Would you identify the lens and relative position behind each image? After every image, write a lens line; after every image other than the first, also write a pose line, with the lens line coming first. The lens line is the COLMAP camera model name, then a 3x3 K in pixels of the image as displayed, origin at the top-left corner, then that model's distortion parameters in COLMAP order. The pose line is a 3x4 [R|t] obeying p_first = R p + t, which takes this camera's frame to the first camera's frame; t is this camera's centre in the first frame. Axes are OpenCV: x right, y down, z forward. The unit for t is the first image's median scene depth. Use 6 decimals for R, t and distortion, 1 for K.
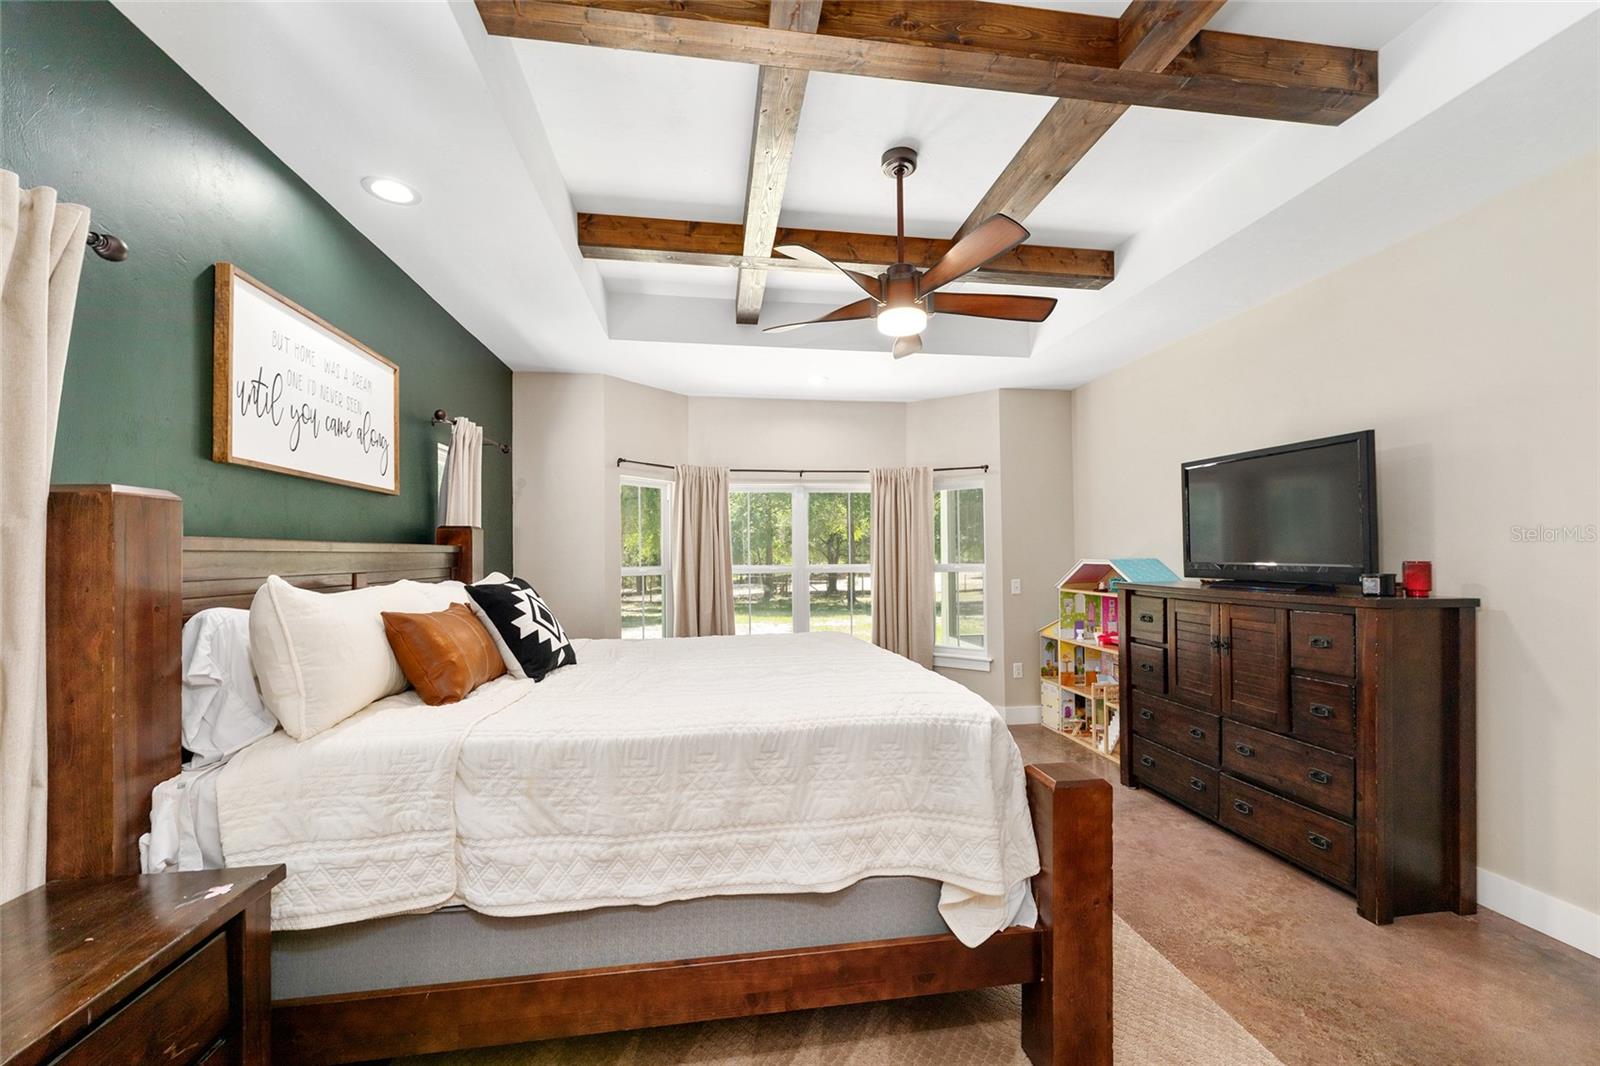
lens RADIAL K [[643.7, 0, 803.1], [0, 643.7, 546.3], [0, 0, 1]] dist [0.001366, 0.000023]
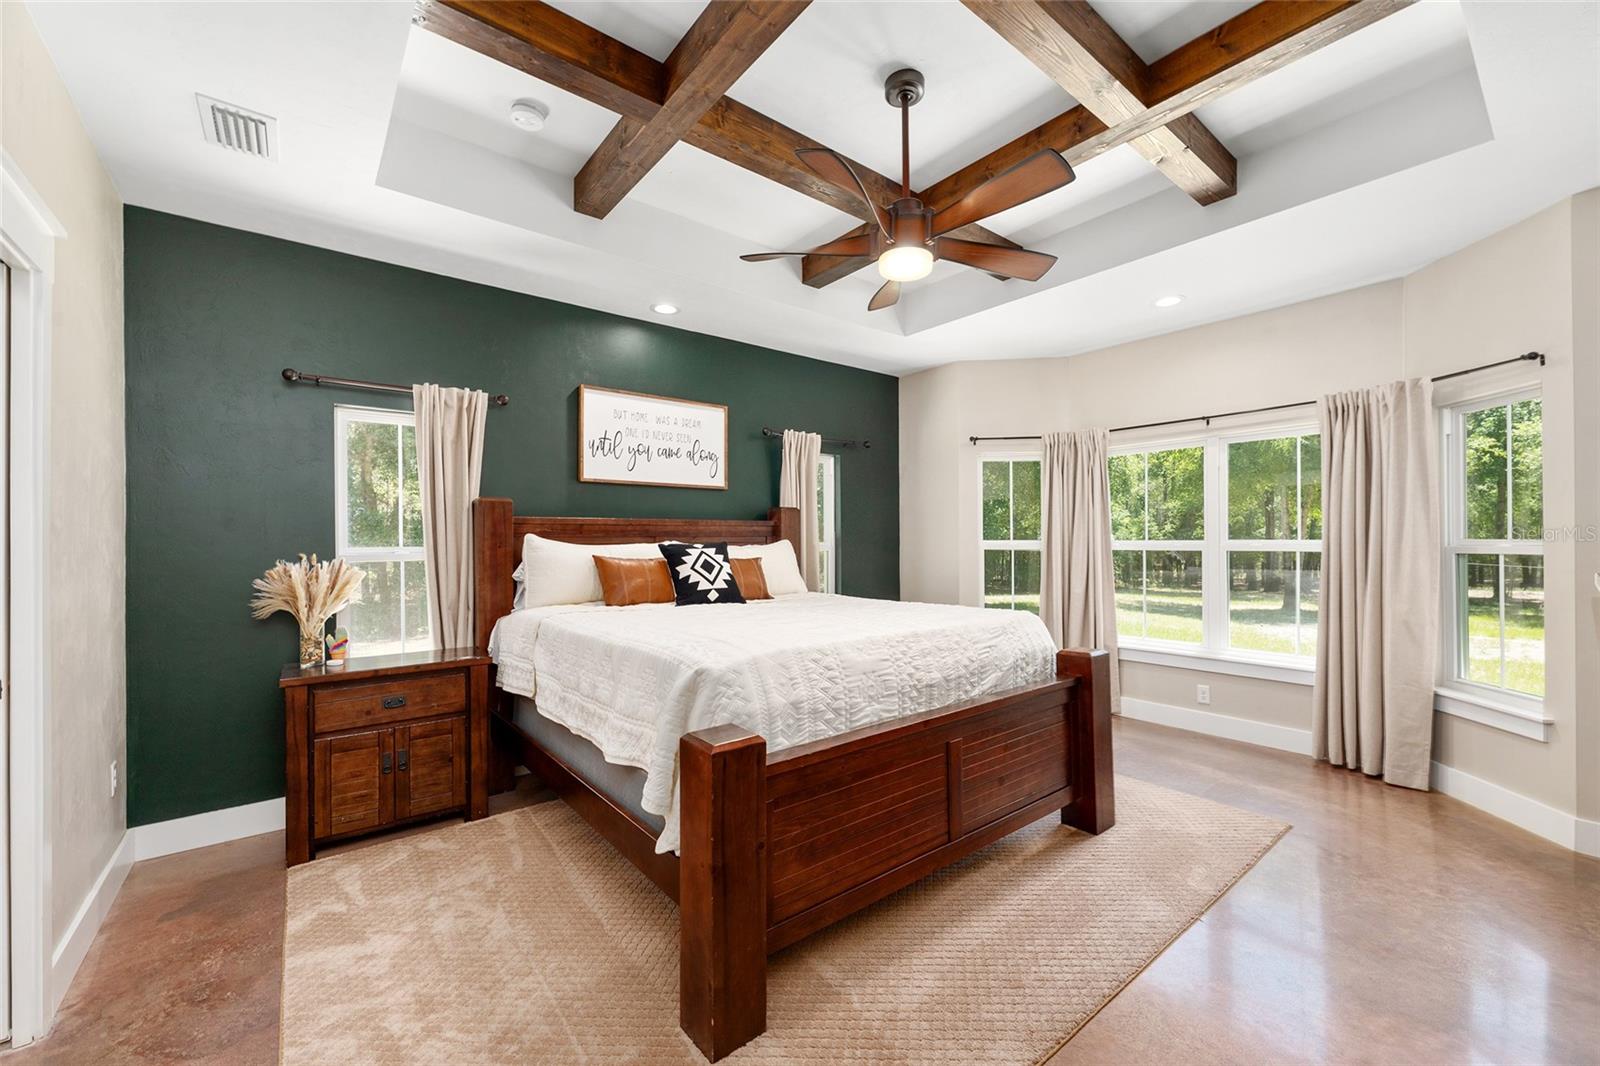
lens RADIAL K [[637.6, 0, 803.0], [0, 637.6, 536.0], [0, 0, 1]] dist [0.002237, 0.000256]
pose [[0.502424, 0.001307, -0.864620, 0.998534], [0.012159, 0.999889, 0.008577, 0.029856], [0.864536, -0.014822, 0.502353, 0.470811]]
